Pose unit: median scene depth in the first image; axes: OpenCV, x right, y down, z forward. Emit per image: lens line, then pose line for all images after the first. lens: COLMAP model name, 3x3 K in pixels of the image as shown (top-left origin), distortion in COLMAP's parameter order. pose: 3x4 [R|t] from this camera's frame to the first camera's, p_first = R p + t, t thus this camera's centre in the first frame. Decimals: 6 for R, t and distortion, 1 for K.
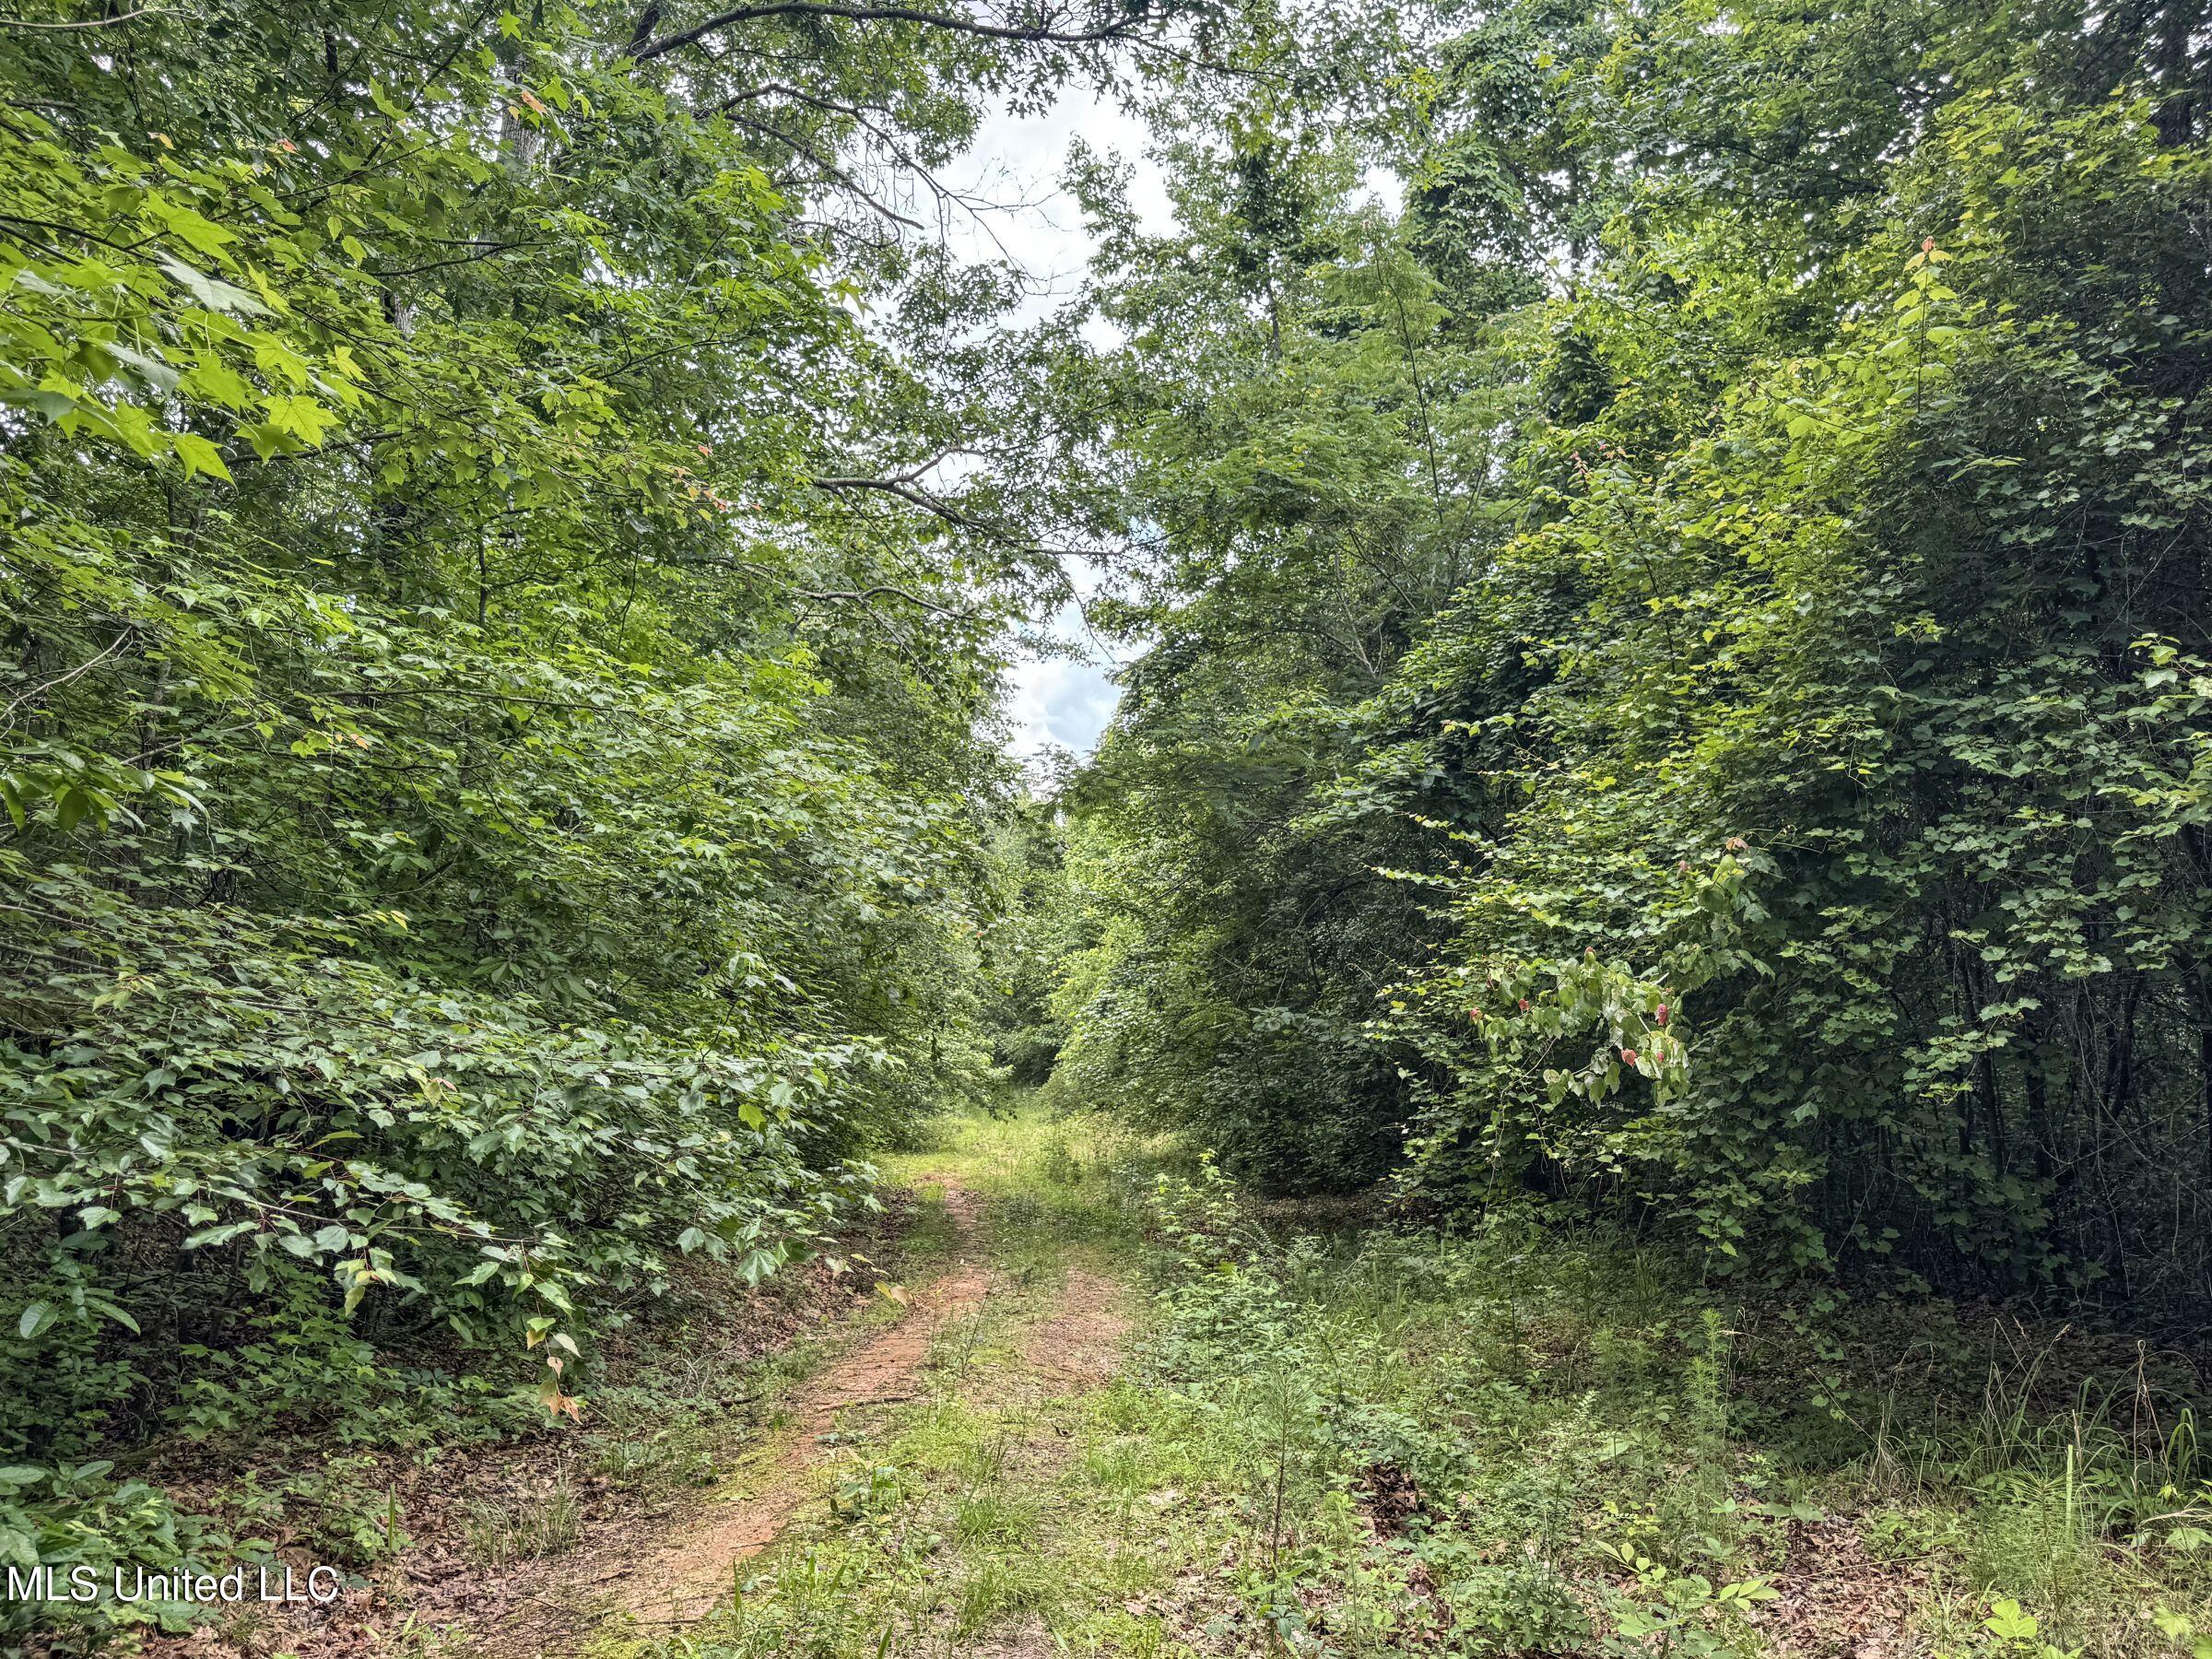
lens RADIAL K [[1671.5, 0, 1110.0], [0, 1671.5, 826.1], [0, 0, 1]] dist [0.001670, 0.000126]
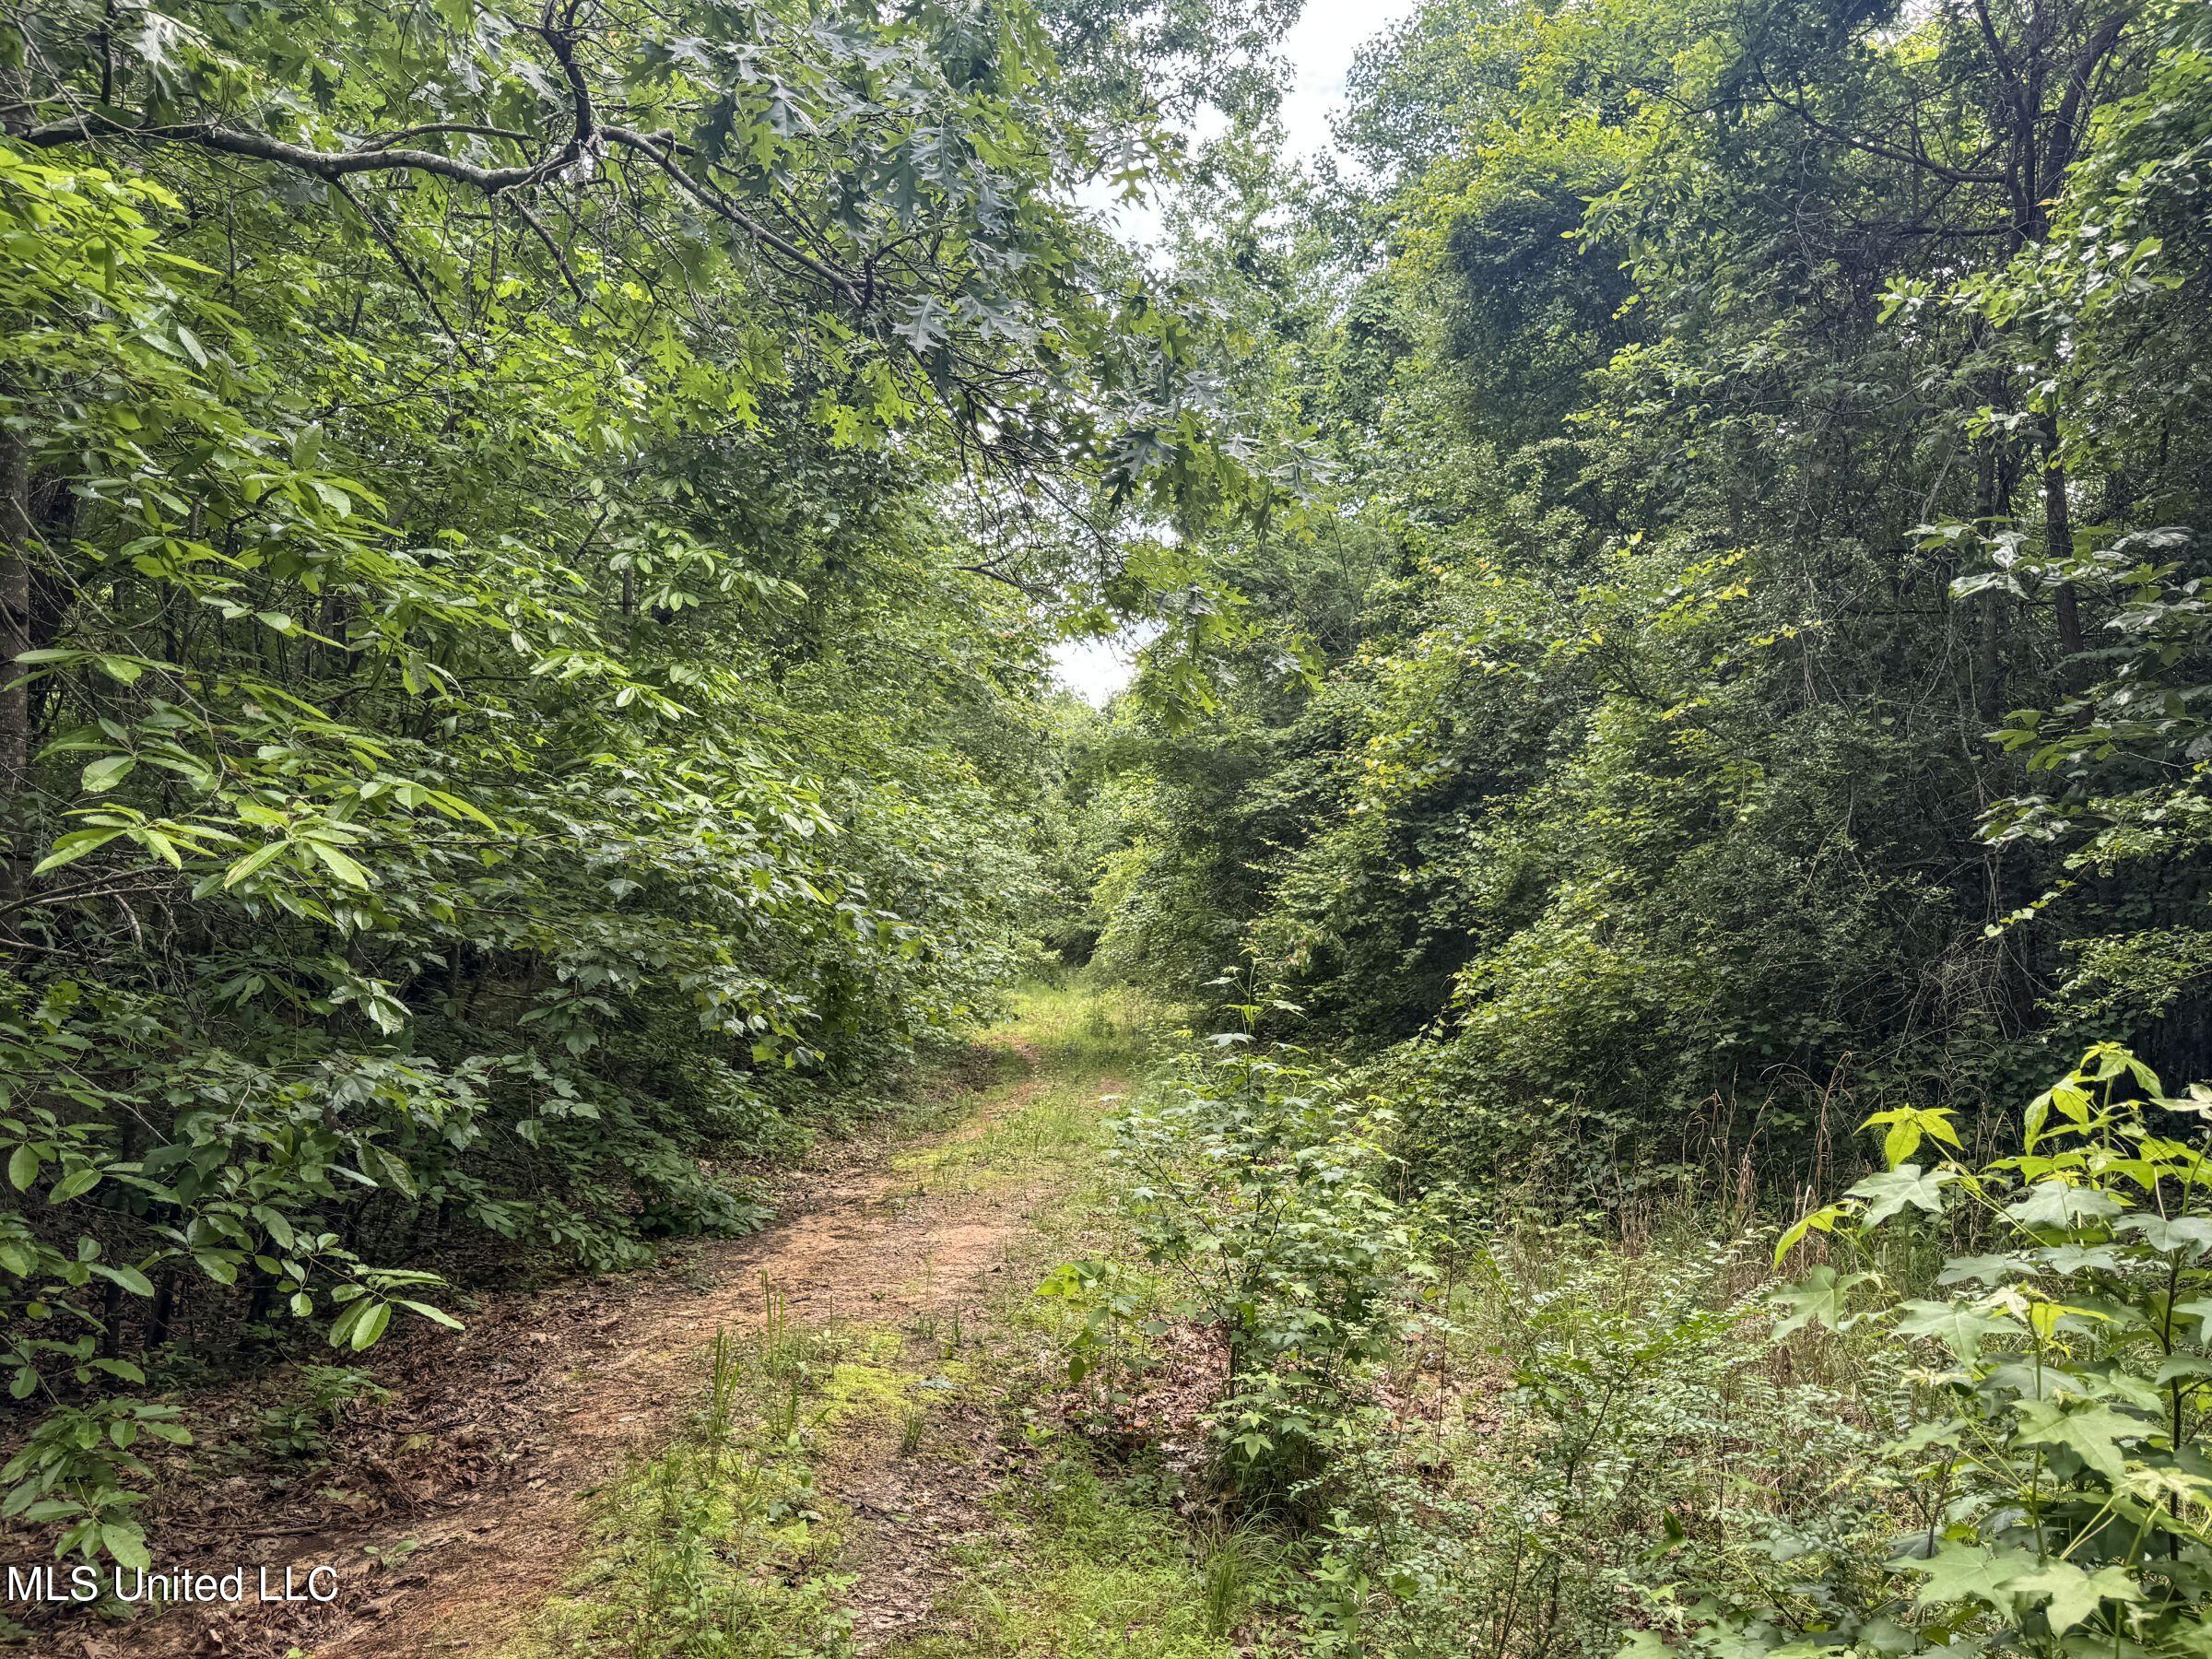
lens RADIAL K [[1671.5, 0, 1103.9], [0, 1671.5, 831.5], [0, 0, 1]] dist [0.001670, 0.000126]
pose [[0.999569, -0.007016, -0.028515, 0.013411], [0.009104, 0.997233, 0.073781, -0.049753], [0.027919, -0.074009, 0.996867, -0.317295]]
